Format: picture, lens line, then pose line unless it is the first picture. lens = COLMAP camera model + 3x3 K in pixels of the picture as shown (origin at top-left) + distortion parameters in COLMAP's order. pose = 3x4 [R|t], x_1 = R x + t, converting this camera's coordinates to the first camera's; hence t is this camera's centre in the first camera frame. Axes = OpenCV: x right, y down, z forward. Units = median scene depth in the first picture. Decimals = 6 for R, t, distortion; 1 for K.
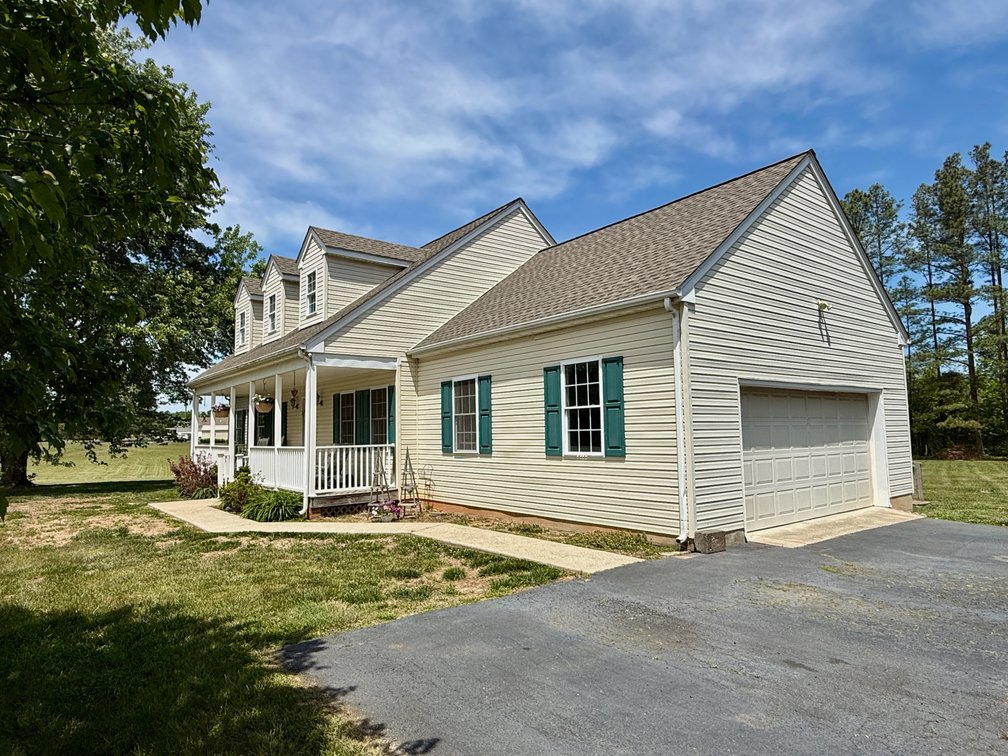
lens RADIAL K [[627.2, 0, 527.7], [0, 627.2, 380.9], [0, 0, 1]] dist [-0.031582, 0.004358]
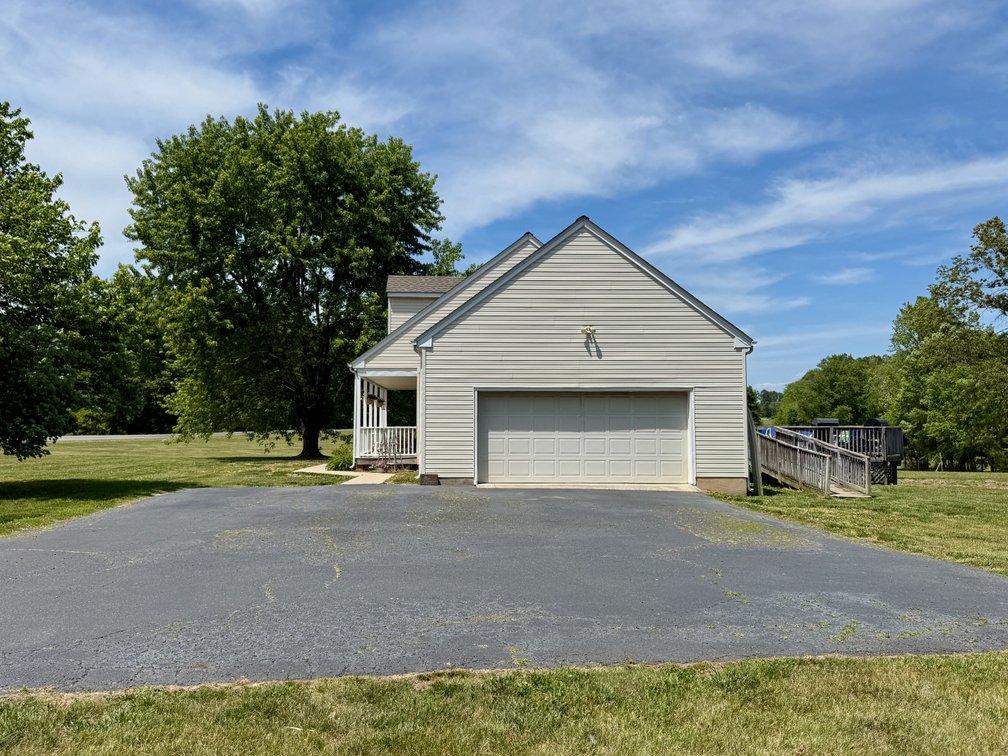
lens RADIAL K [[902.9, 0, 494.4], [0, 902.9, 371.5], [0, 0, 1]] dist [0.072442, -0.107577]
pose [[0.790810, -0.019527, -0.611750, 1.139742], [0.035803, 0.999255, 0.014386, -0.048963], [0.611013, -0.033279, 0.790920, -0.529140]]
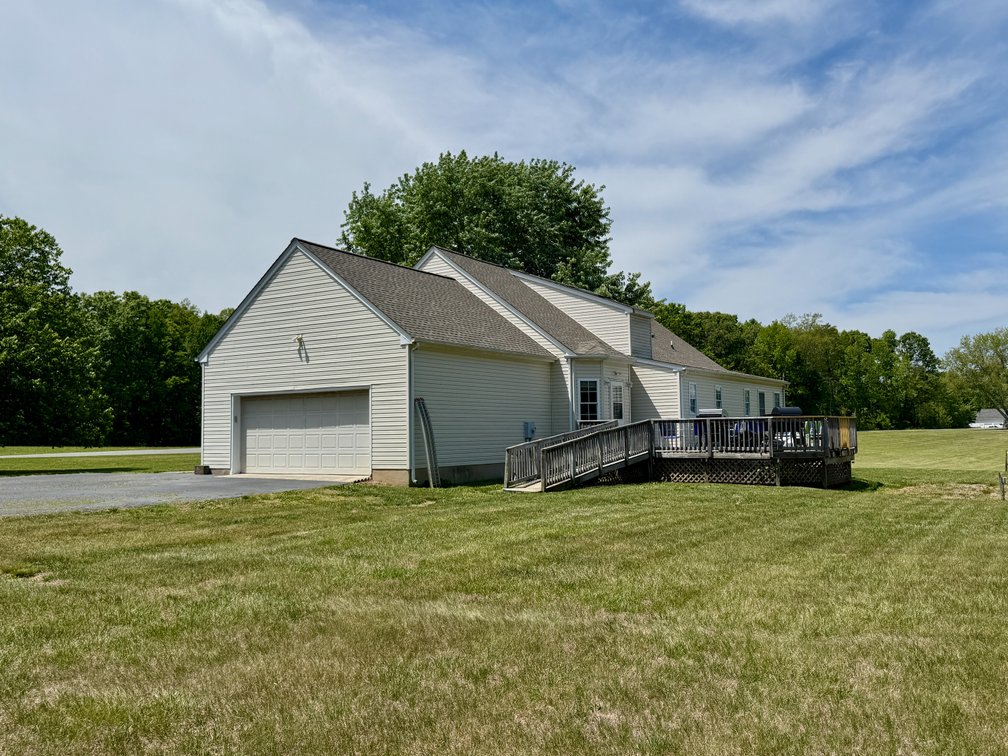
lens RADIAL K [[850.2, 0, 495.8], [0, 850.2, 378.7], [0, 0, 1]] dist [0.118446, -0.003881]
pose [[0.289914, -0.047452, -0.955875, 1.976438], [0.087156, 0.995929, -0.023006, 0.052889], [0.953076, -0.076641, 0.292870, 0.622270]]
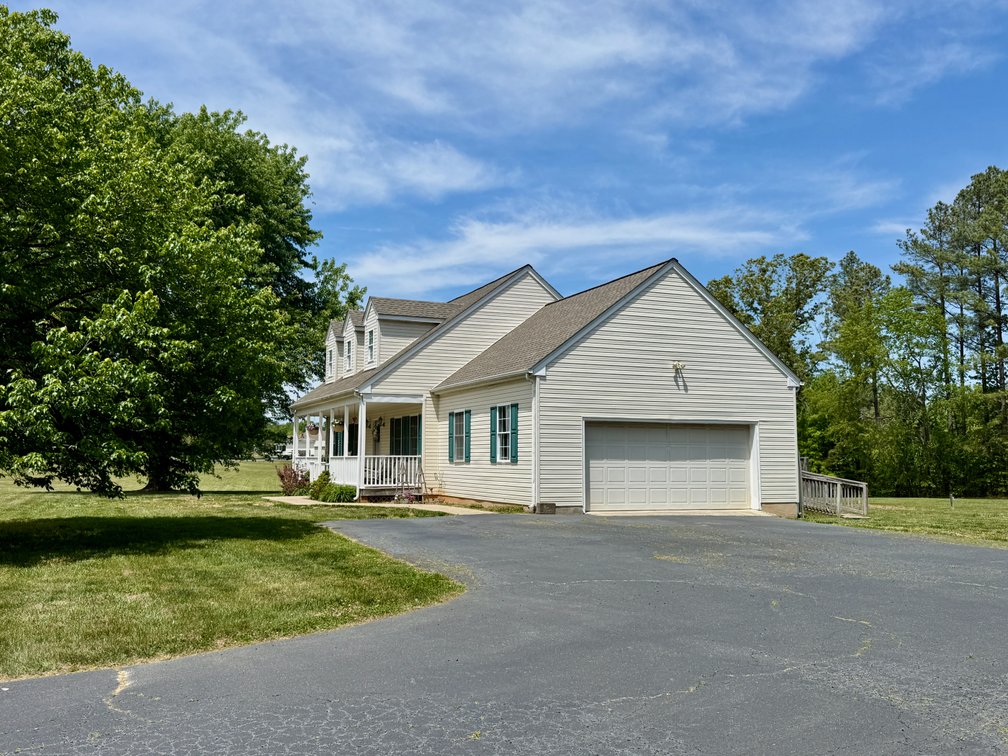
lens RADIAL K [[934.0, 0, 496.2], [0, 934.0, 388.8], [0, 0, 1]] dist [0.098948, 0.000000]
pose [[0.960584, 0.000946, -0.277989, 0.503661], [0.001120, 0.999973, 0.007275, -0.061275], [0.277989, -0.007300, 0.960557, -0.919388]]
